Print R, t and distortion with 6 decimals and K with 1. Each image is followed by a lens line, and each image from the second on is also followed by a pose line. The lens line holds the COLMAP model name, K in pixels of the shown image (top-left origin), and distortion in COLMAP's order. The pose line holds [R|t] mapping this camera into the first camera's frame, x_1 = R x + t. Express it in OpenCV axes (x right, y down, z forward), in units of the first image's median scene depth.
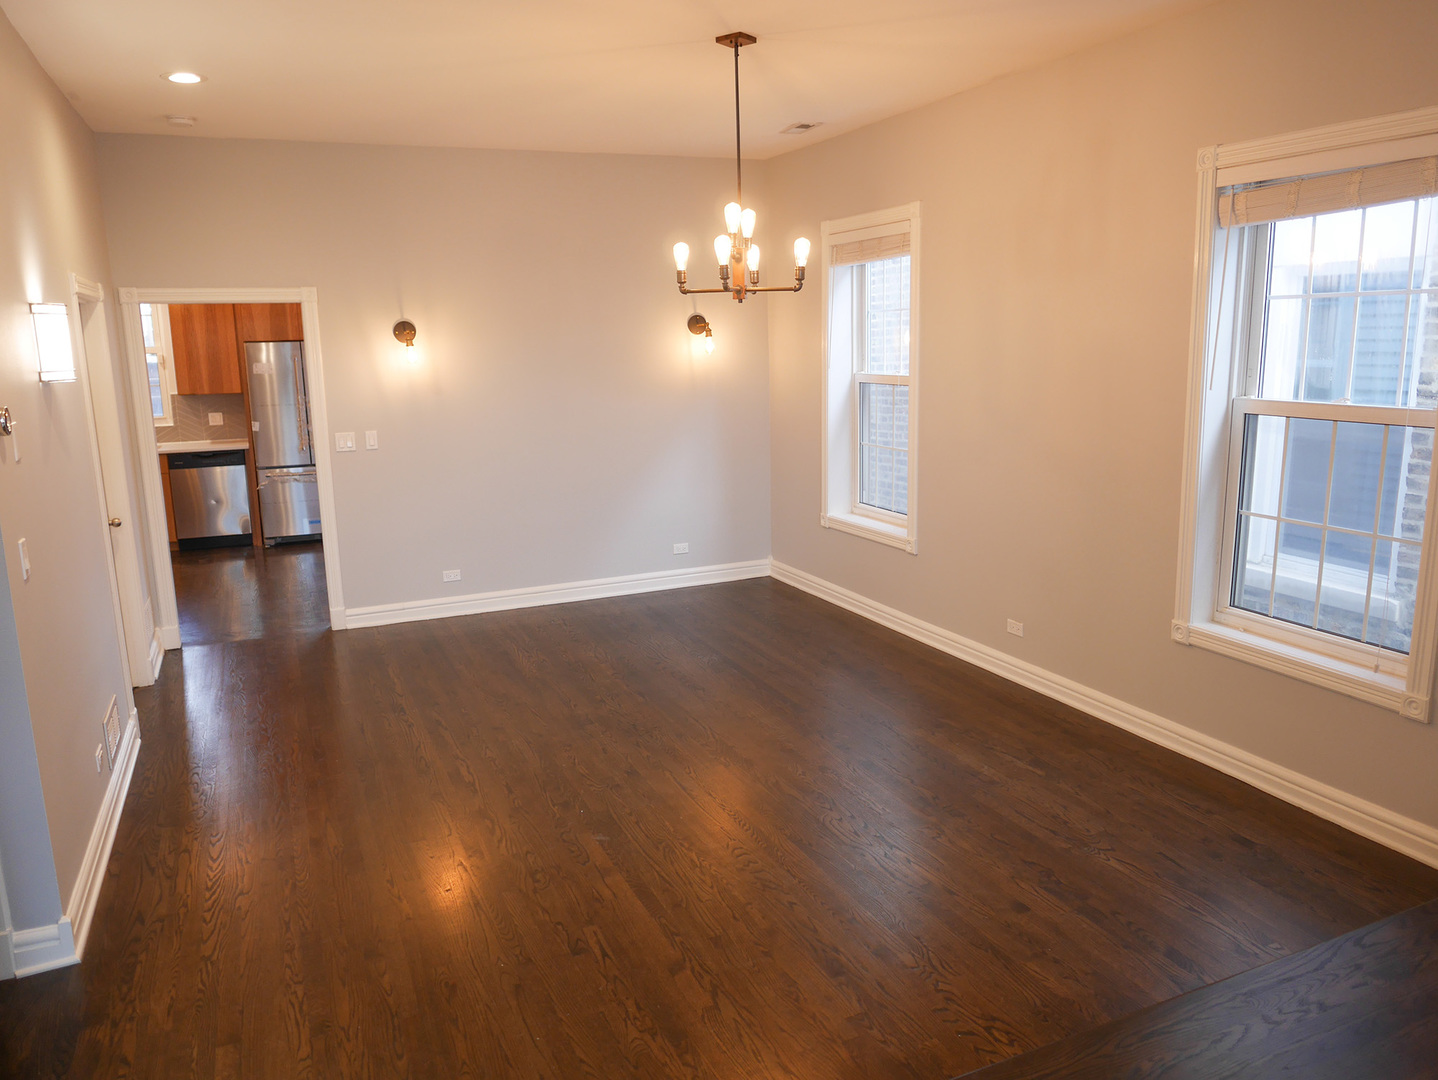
lens RADIAL K [[1012.3, 0, 706.6], [0, 1012.3, 541.2], [0, 0, 1]] dist [-0.024052, 0.004444]
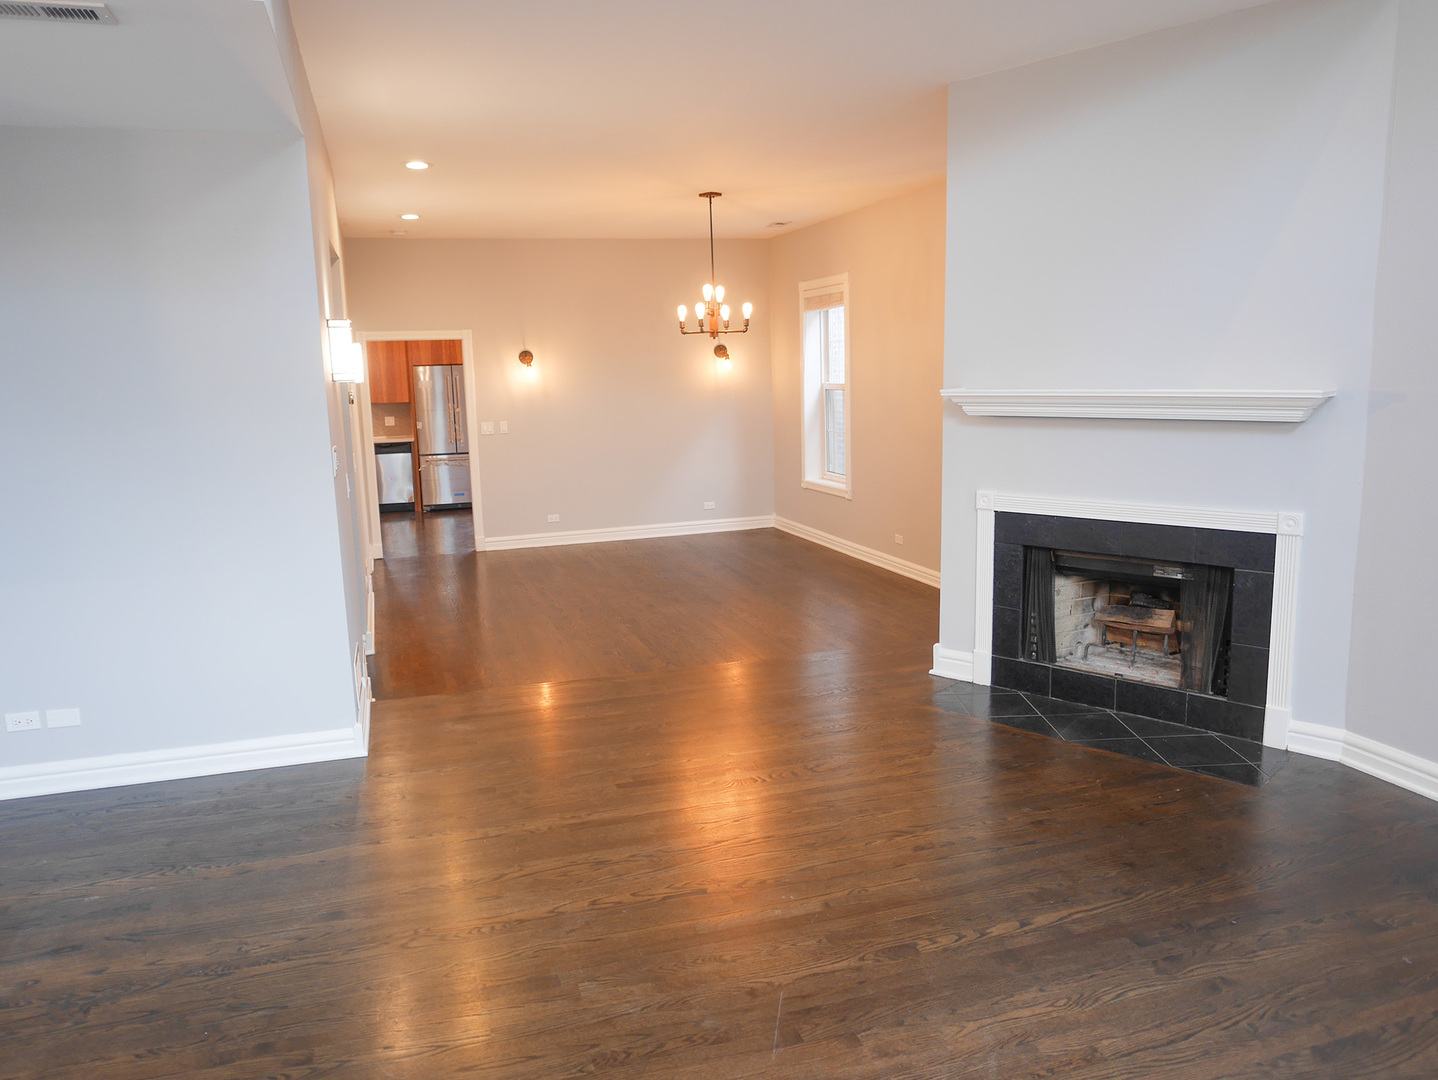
lens RADIAL K [[1012.3, 0, 707.7], [0, 1012.3, 542.2], [0, 0, 1]] dist [-0.024052, 0.004444]
pose [[0.994830, 0.010542, -0.101002, 0.134110], [-0.012963, 0.999644, -0.023341, 0.105628], [0.100720, 0.024529, 0.994612, -0.493759]]
